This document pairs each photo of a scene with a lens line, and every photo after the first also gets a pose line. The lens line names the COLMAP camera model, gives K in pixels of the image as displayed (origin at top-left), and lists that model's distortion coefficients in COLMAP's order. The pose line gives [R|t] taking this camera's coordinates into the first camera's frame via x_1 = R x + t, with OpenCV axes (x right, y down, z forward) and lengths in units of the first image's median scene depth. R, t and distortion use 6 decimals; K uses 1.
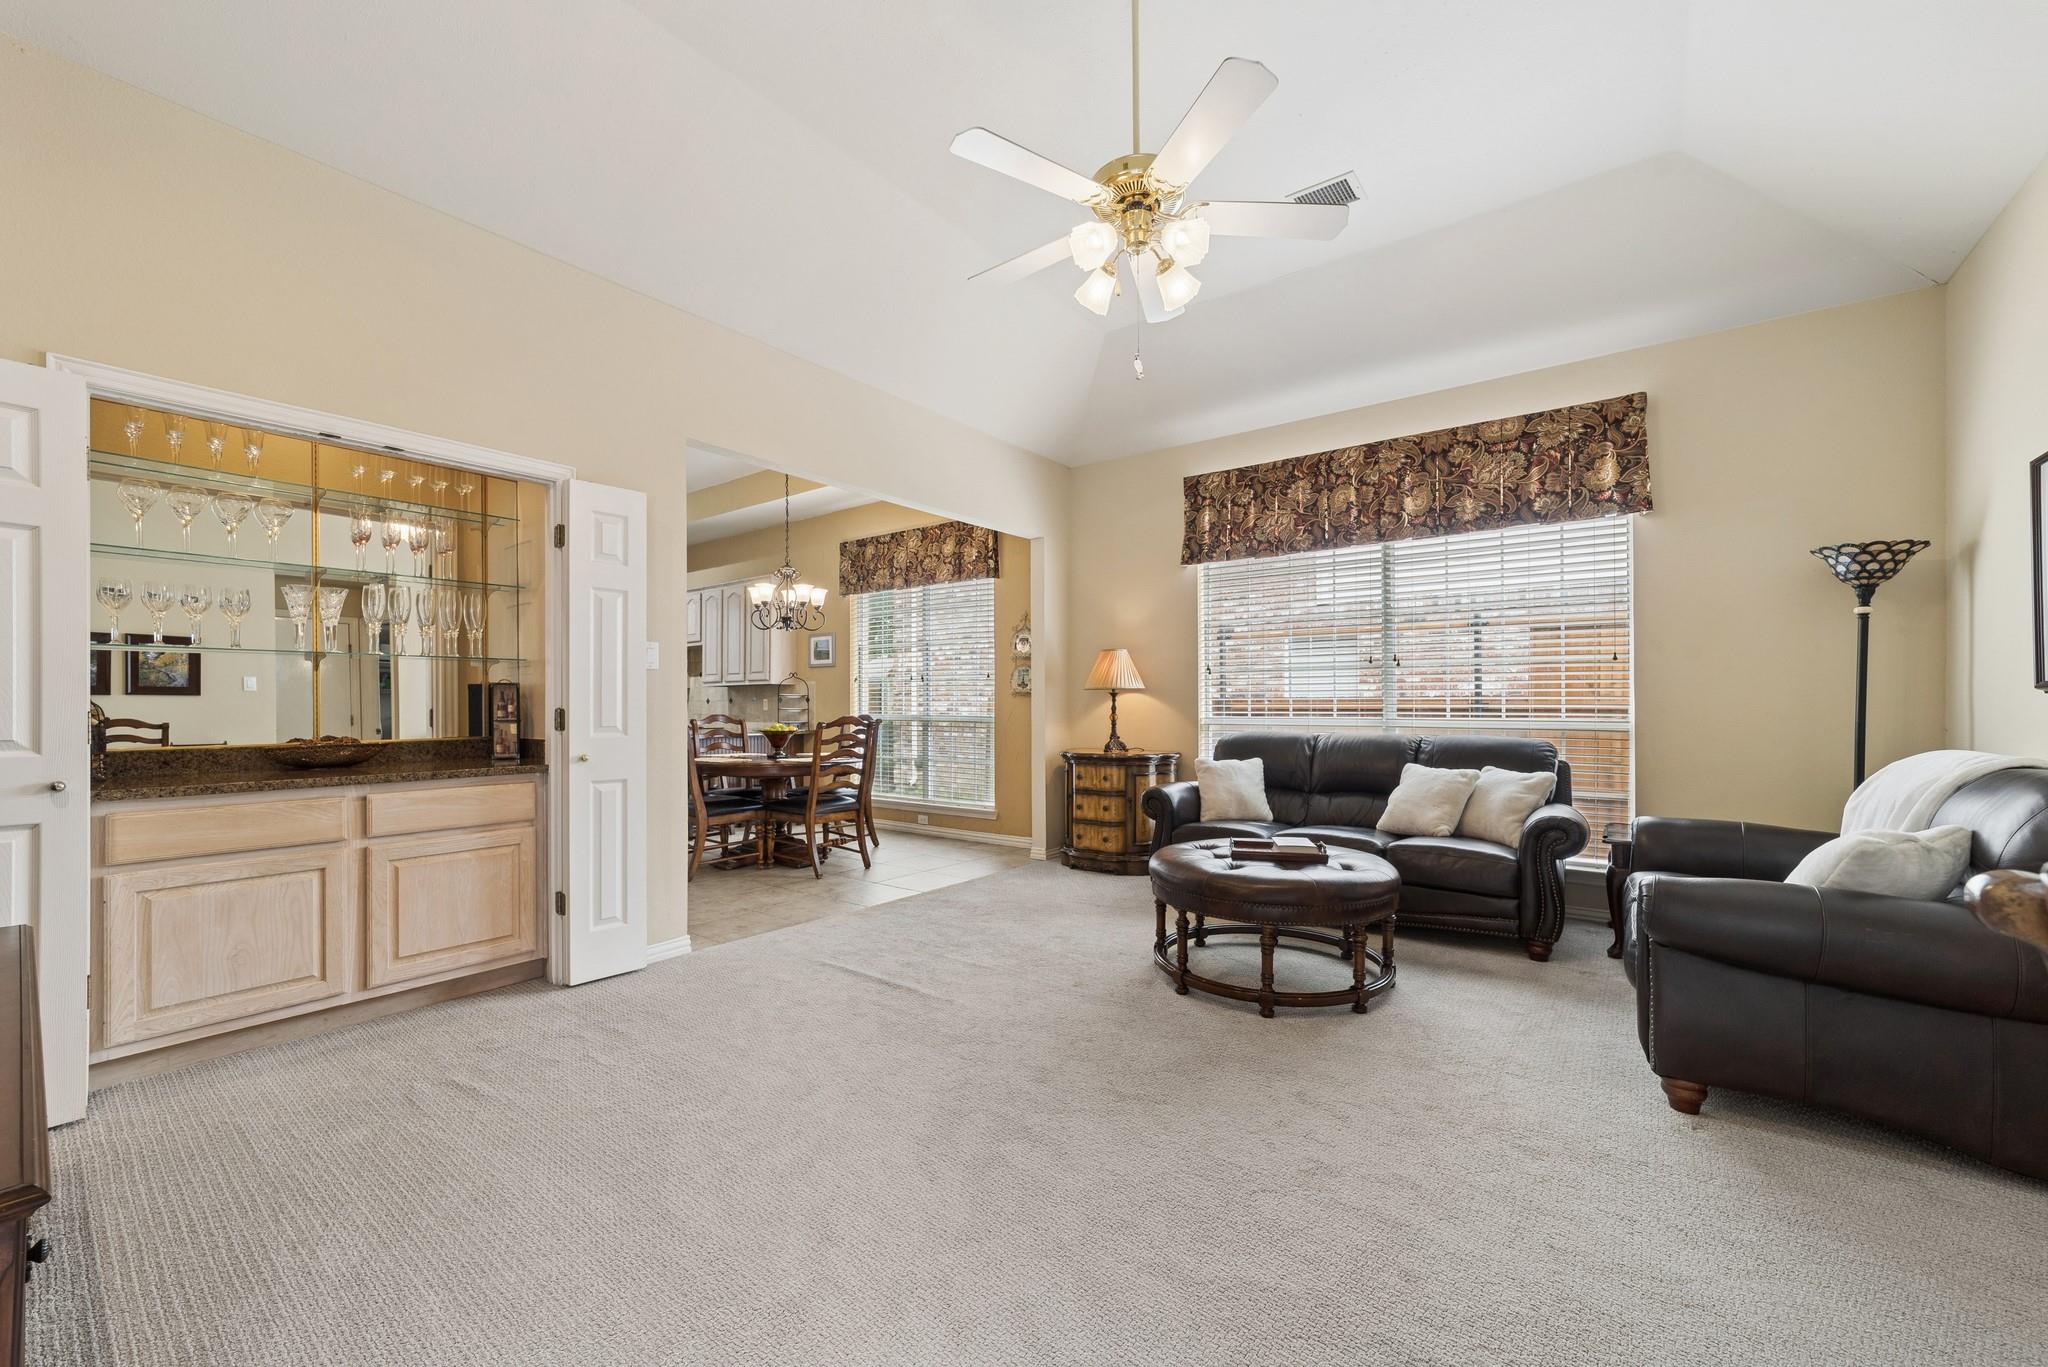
lens RADIAL K [[797.9, 0, 1024.8], [0, 797.9, 695.3], [0, 0, 1]] dist [0.000247, 0.000006]
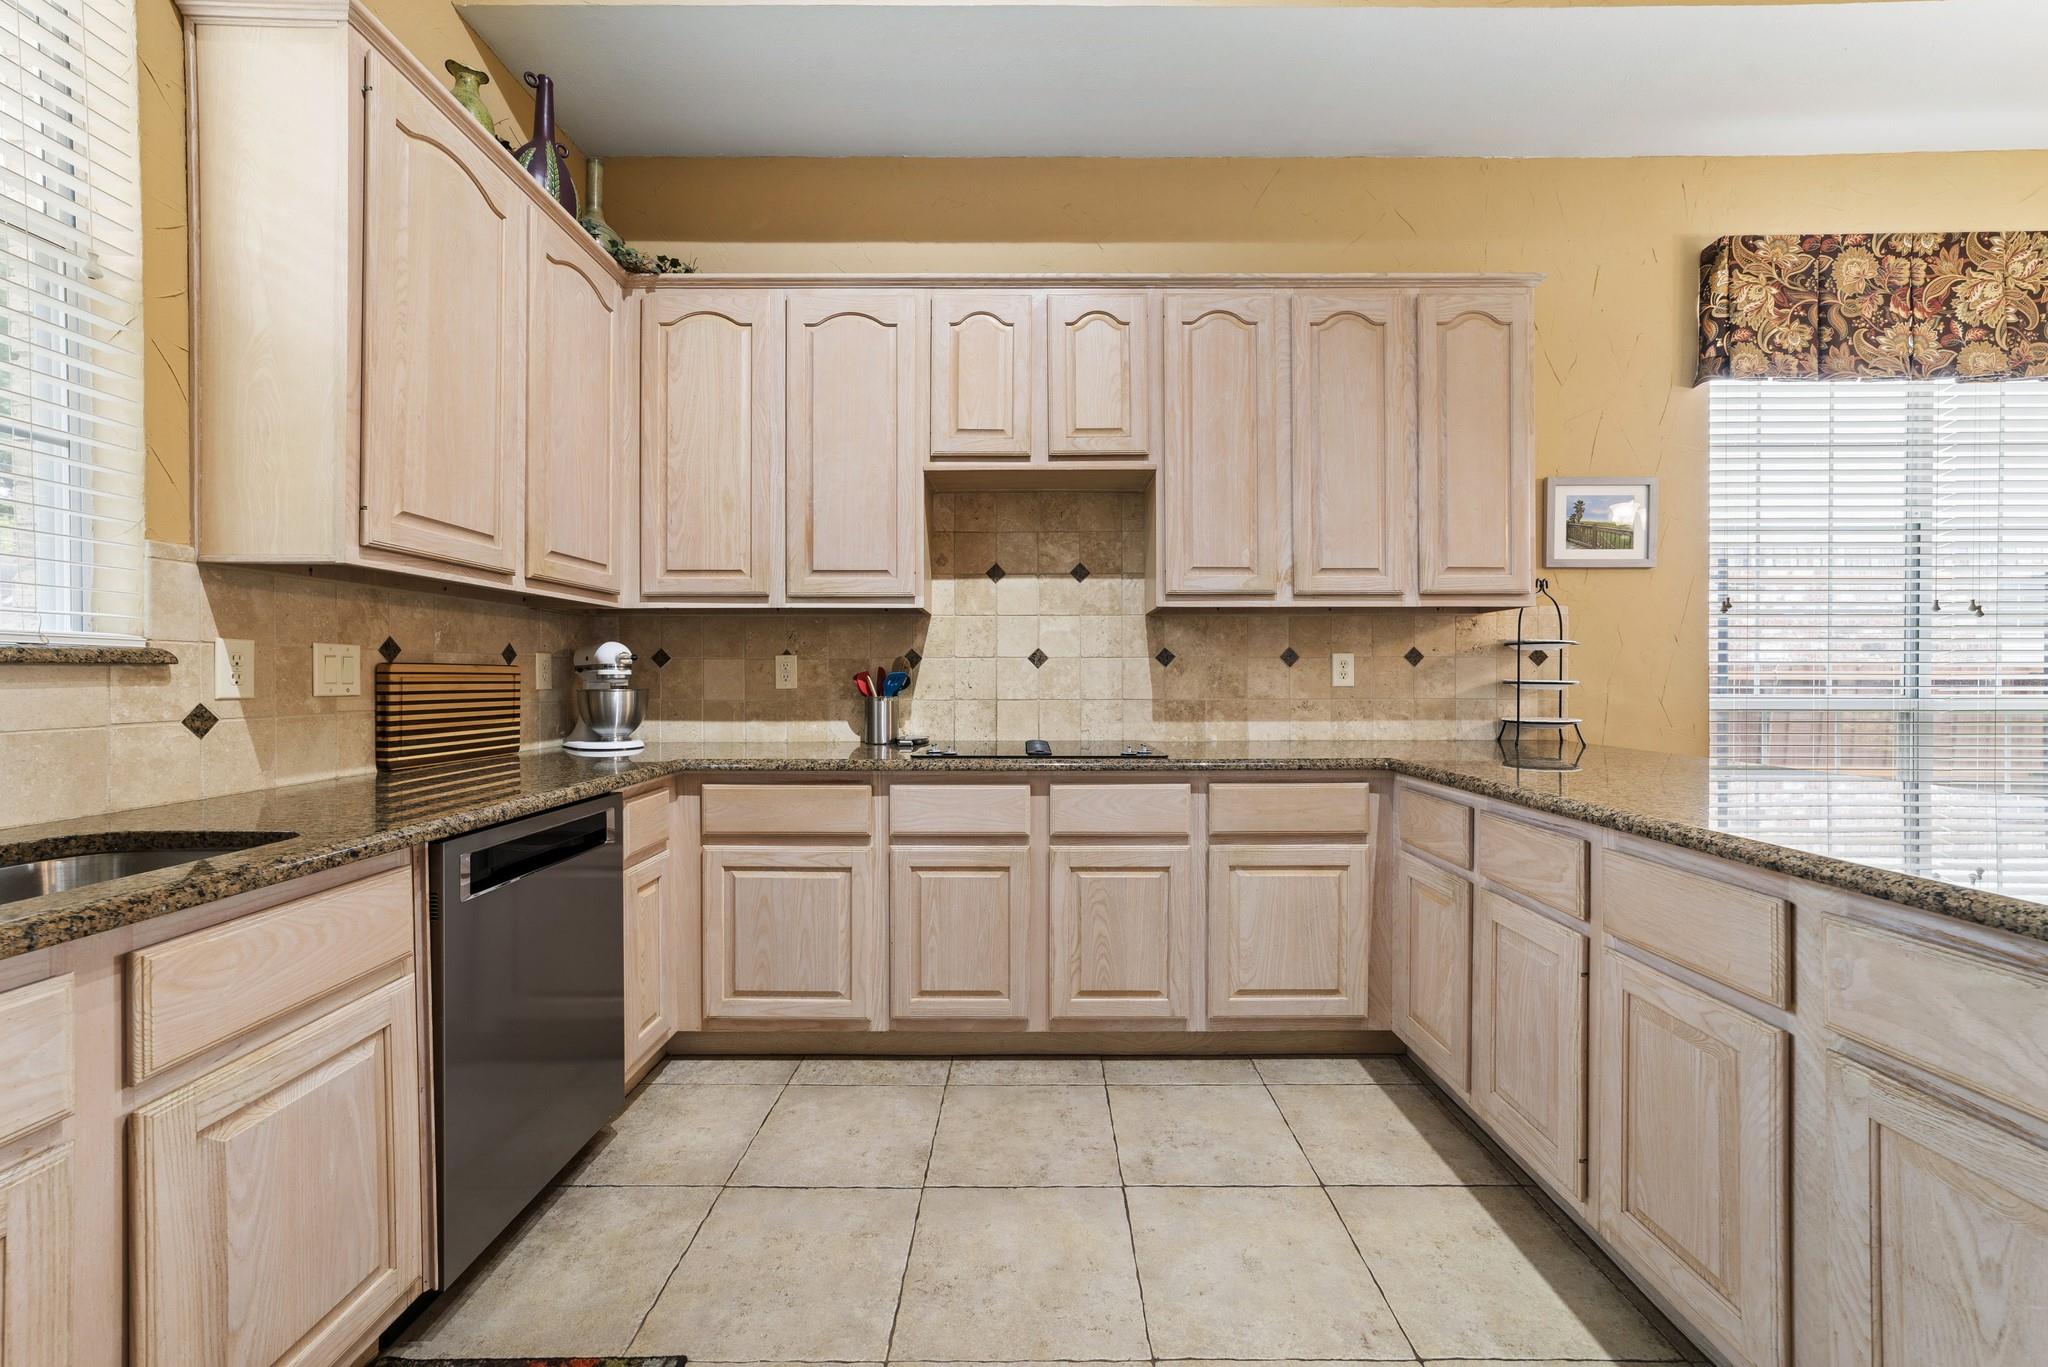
lens RADIAL K [[974.6, 0, 1020.9], [0, 974.6, 685.9], [0, 0, 1]] dist [0.005302, 0.000582]
pose [[0.797549, -0.002387, 0.603249, -0.753563], [-0.008367, 0.999852, 0.015019, 0.014775], [-0.603196, -0.017026, 0.797411, 0.813287]]
